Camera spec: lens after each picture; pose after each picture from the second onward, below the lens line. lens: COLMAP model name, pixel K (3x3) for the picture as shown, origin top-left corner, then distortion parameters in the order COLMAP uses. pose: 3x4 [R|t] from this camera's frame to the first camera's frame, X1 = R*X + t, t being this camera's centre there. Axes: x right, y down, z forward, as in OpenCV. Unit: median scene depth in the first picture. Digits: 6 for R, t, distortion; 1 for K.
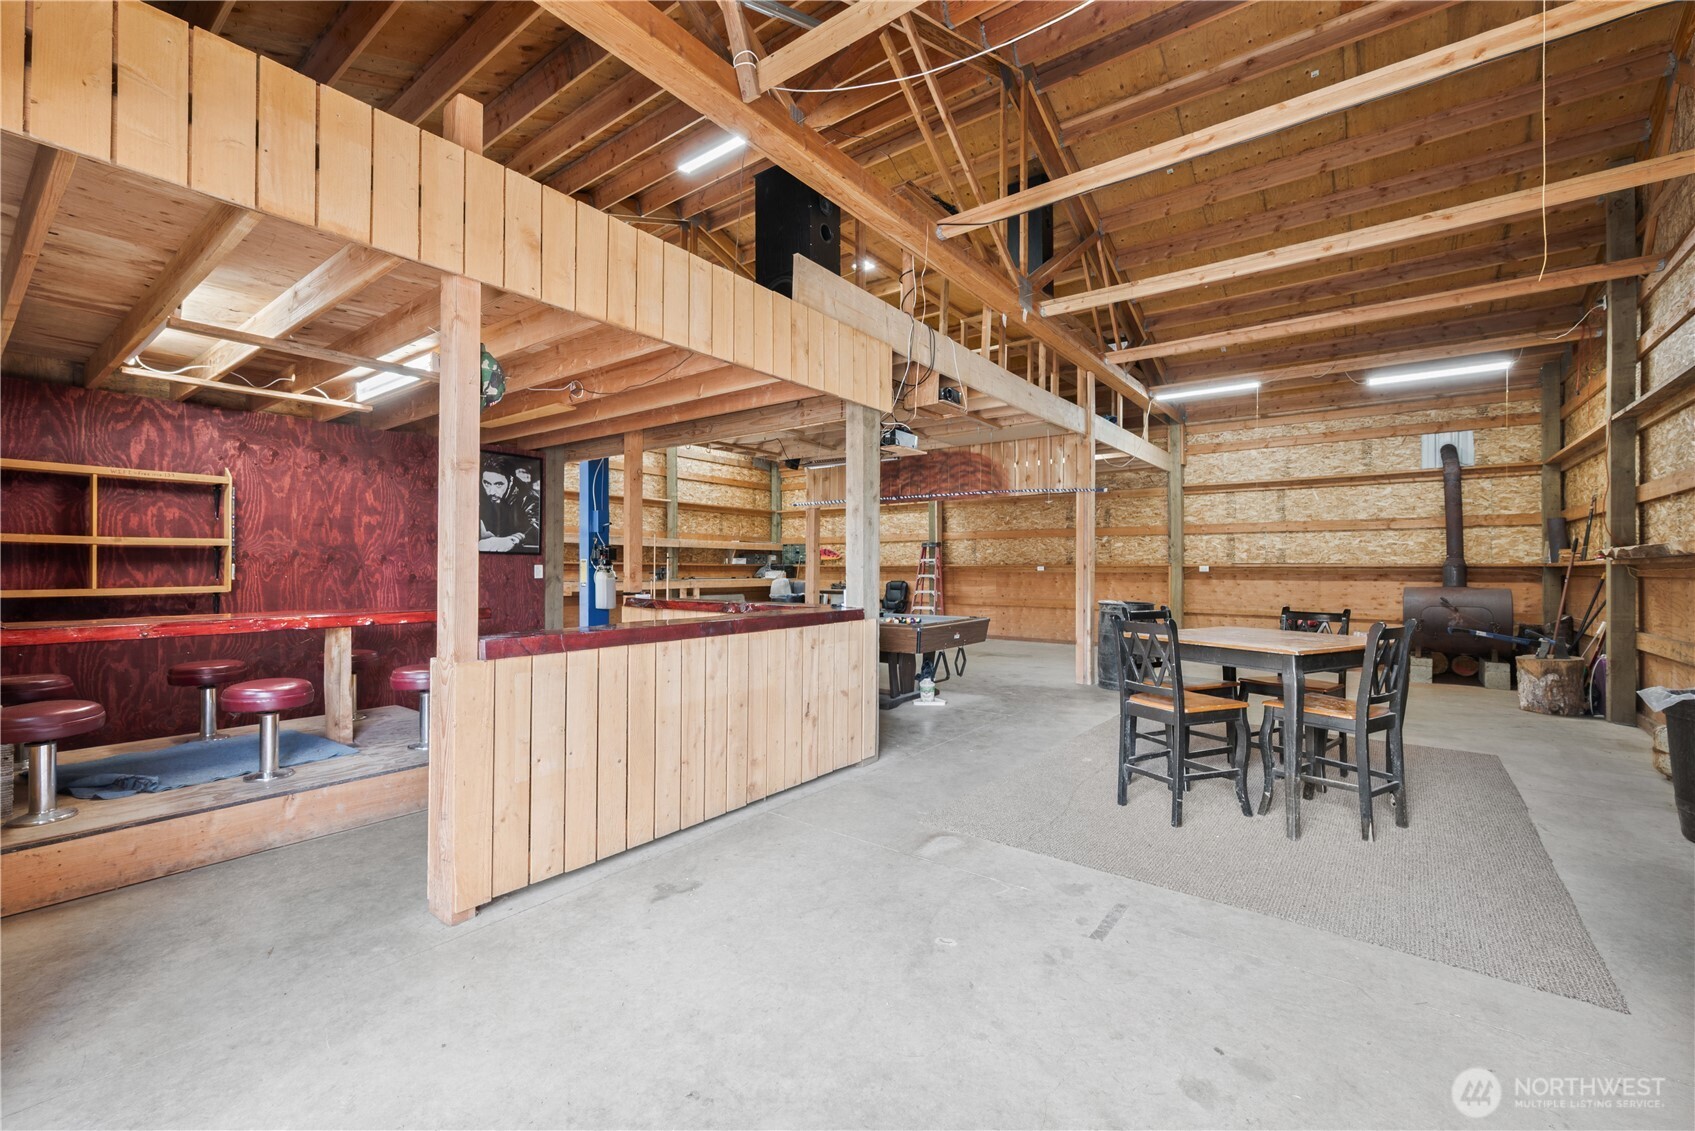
lens RADIAL K [[701.8, 0, 848.9], [0, 701.8, 565.4], [0, 0, 1]] dist [0.001058, 0.000074]
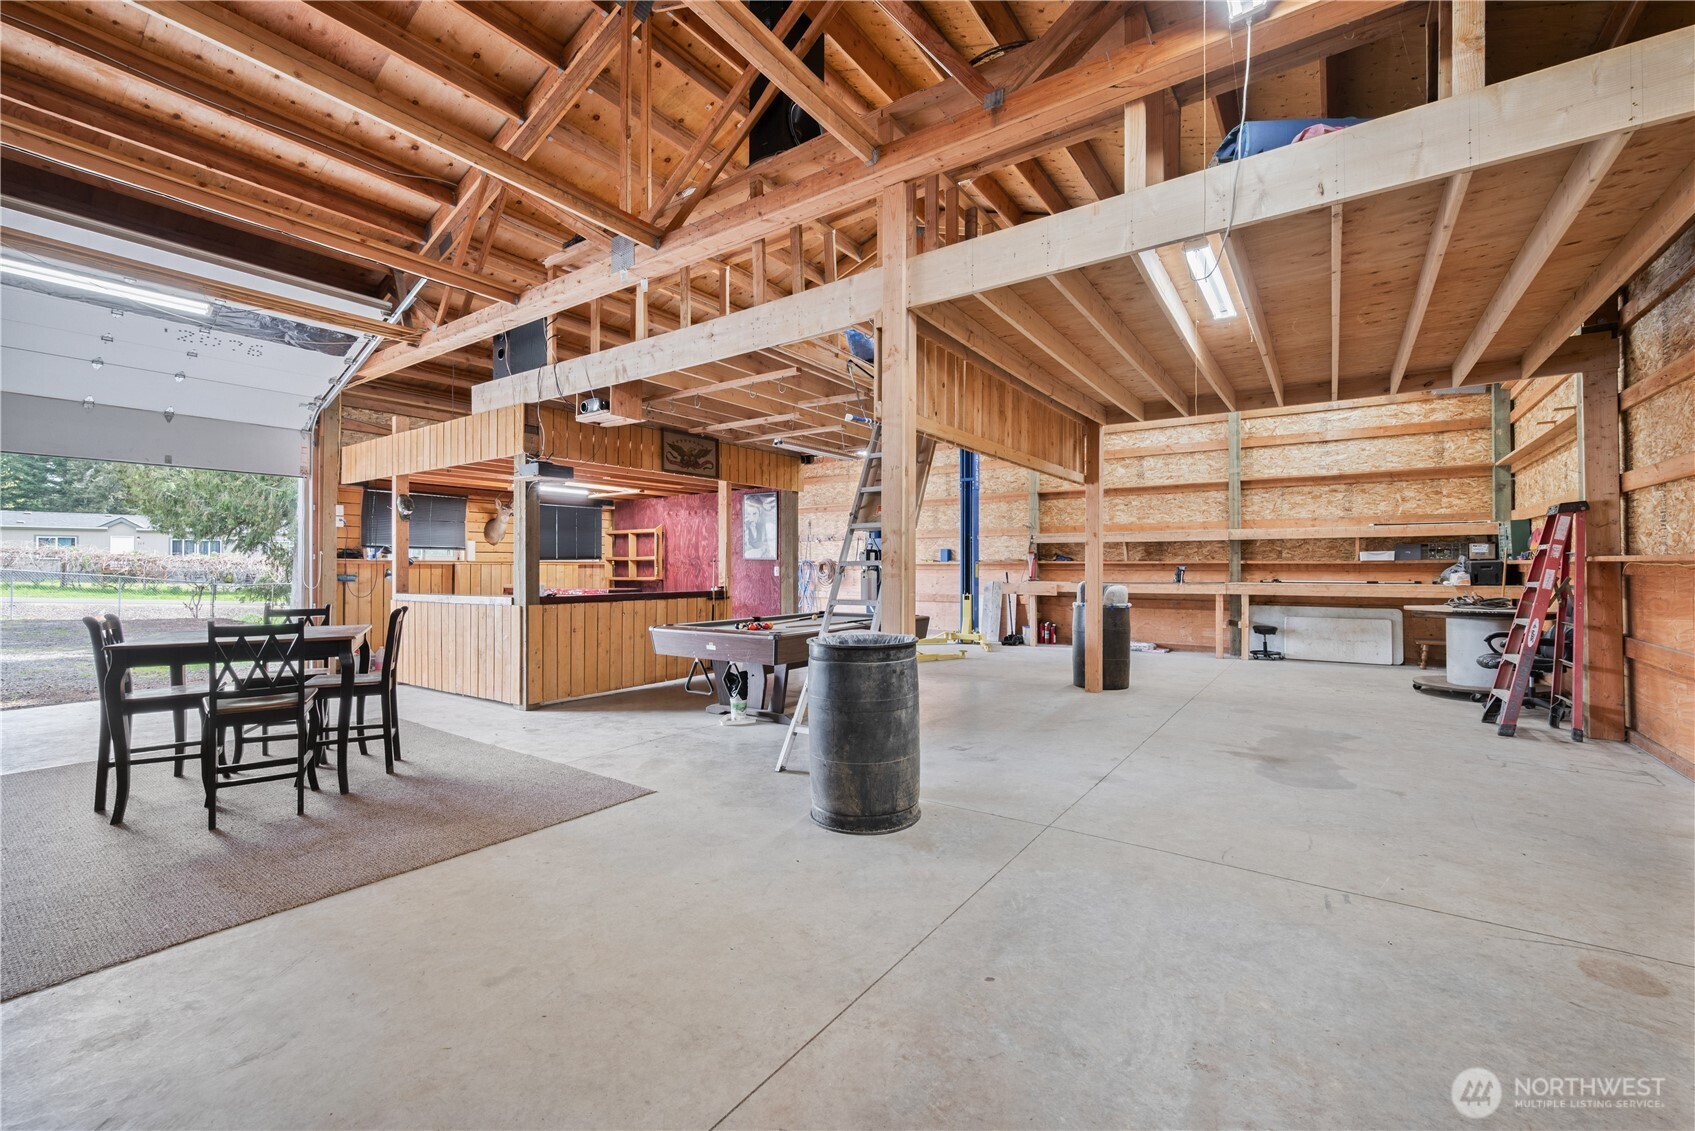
lens RADIAL K [[701.8, 0, 847.4], [0, 701.8, 565.3], [0, 0, 1]] dist [0.001058, 0.000074]
pose [[0.042536, -0.003505, -0.999089, 0.455573], [0.007276, 0.999968, -0.003198, 0.000915], [0.999068, -0.007133, 0.042560, 0.500907]]
